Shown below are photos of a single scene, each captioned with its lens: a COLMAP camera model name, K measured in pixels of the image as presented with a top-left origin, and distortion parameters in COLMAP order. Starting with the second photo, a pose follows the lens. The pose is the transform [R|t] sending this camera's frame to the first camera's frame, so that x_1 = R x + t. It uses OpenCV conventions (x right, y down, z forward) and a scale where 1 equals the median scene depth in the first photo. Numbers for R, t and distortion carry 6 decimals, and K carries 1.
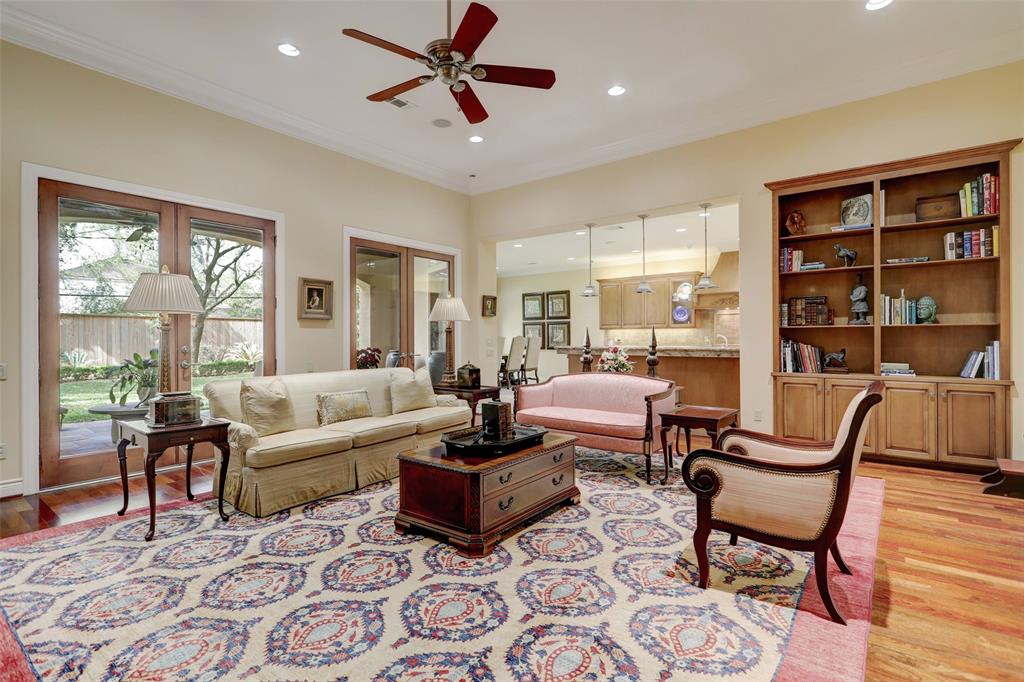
lens RADIAL K [[497.6, 0, 502.8], [0, 497.6, 340.3], [0, 0, 1]] dist [-0.002567, 0.000034]
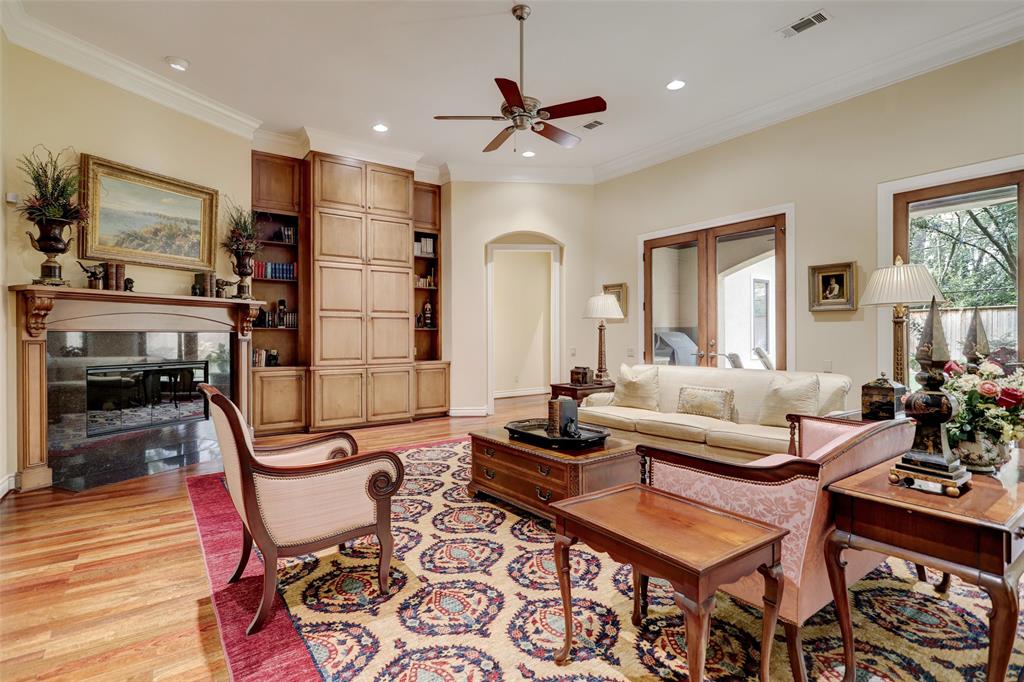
lens RADIAL K [[497.6, 0, 515.1], [0, 497.6, 336.0], [0, 0, 1]] dist [-0.002567, 0.000034]
pose [[-0.275039, 0.002702, -0.961429, 1.114499], [0.002983, 0.999994, 0.001956, -0.006007], [0.961429, -0.002330, -0.275045, 1.350807]]
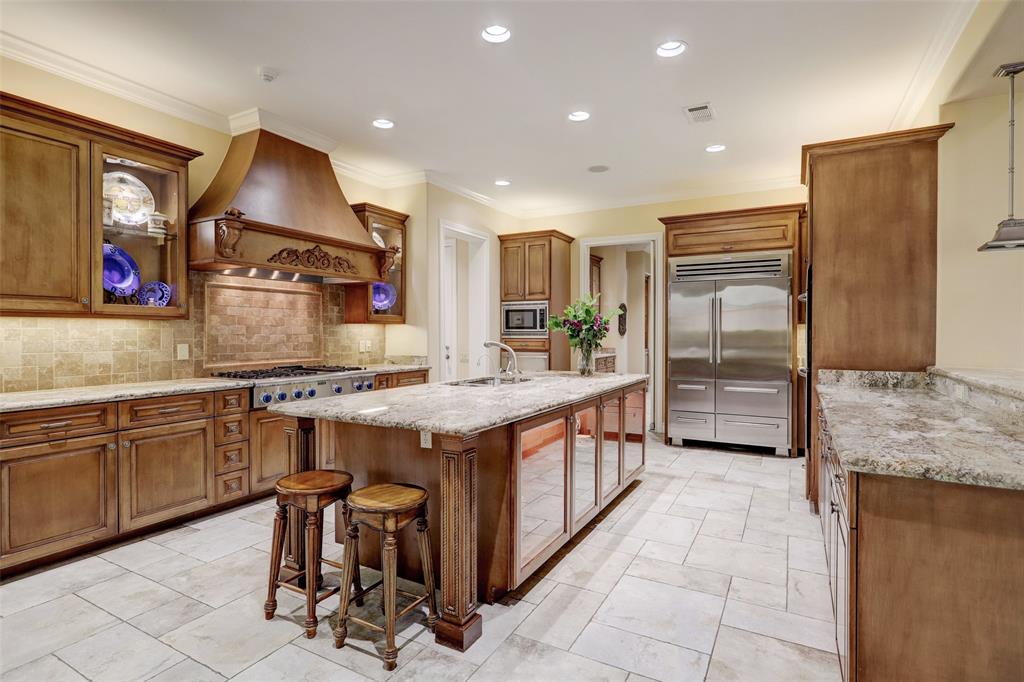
lens RADIAL K [[497.6, 0, 510.9], [0, 497.6, 336.4], [0, 0, 1]] dist [-0.002567, 0.000034]
pose [[-0.159173, -0.008055, 0.987218, 0.066392], [0.004032, 0.999953, 0.008809, -0.055753], [-0.987242, 0.005383, -0.159133, 3.057031]]
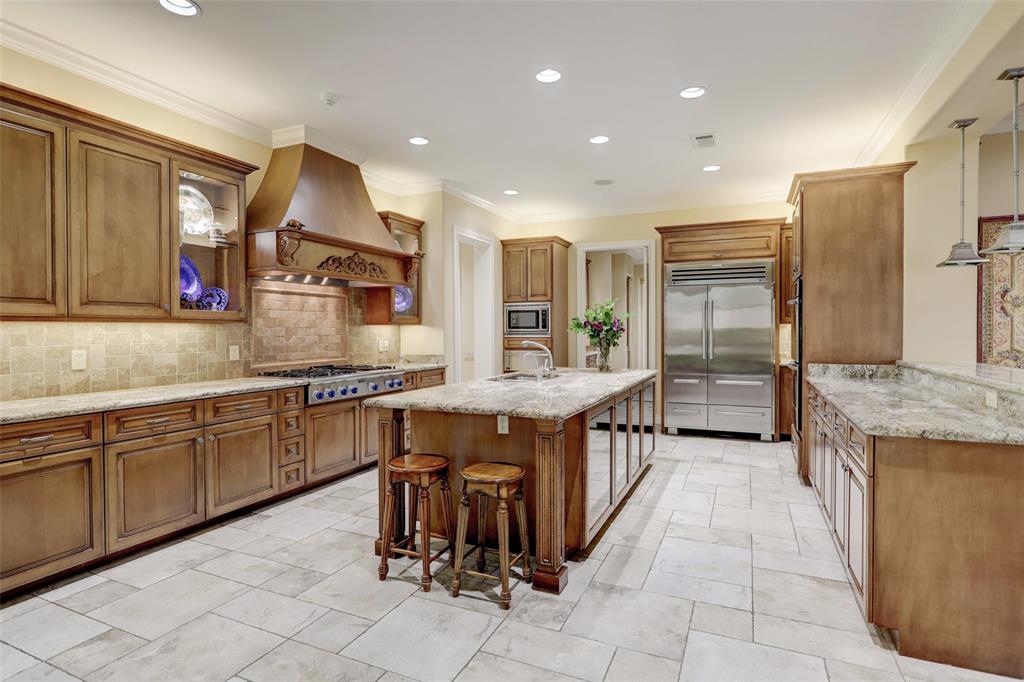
lens RADIAL K [[506.2, 0, 509.7], [0, 506.2, 335.8], [0, 0, 1]] dist [-0.009468, 0.002813]
pose [[-0.237061, -0.010426, 0.971439, -0.059051], [0.008331, 0.999884, 0.012764, -0.067125], [-0.971459, 0.011119, -0.236947, 3.292129]]
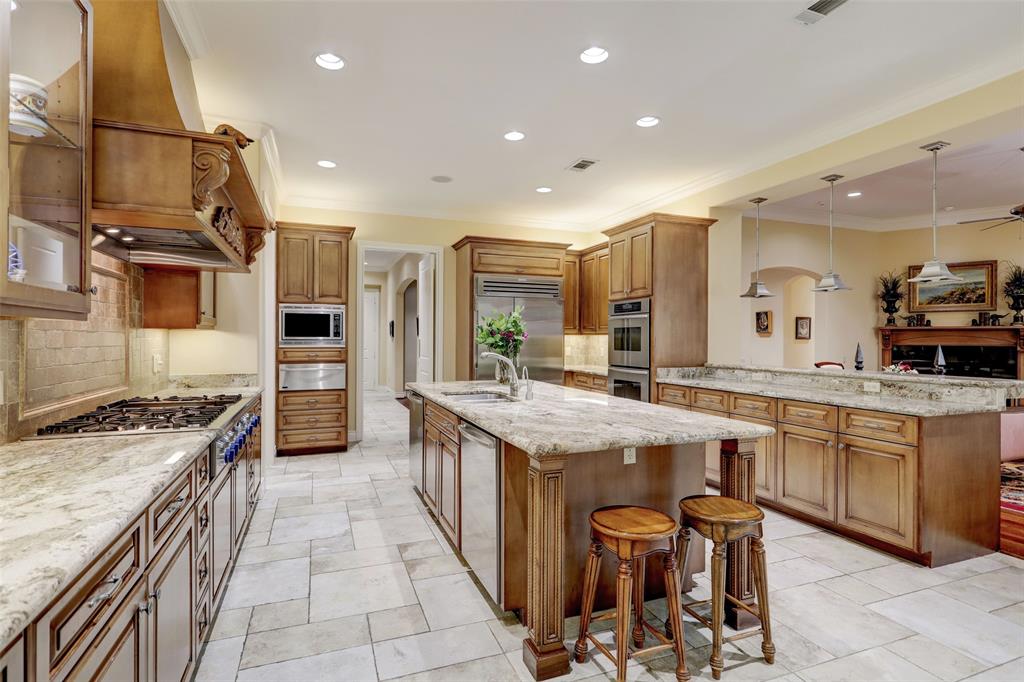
lens RADIAL K [[497.6, 0, 481.2], [0, 497.6, 339.8], [0, 0, 1]] dist [-0.002567, 0.000034]
pose [[-0.843309, -0.005173, 0.537403, 0.693285], [-0.001864, 0.999976, 0.006699, -0.071024], [-0.537425, 0.004648, -0.843299, 3.903789]]
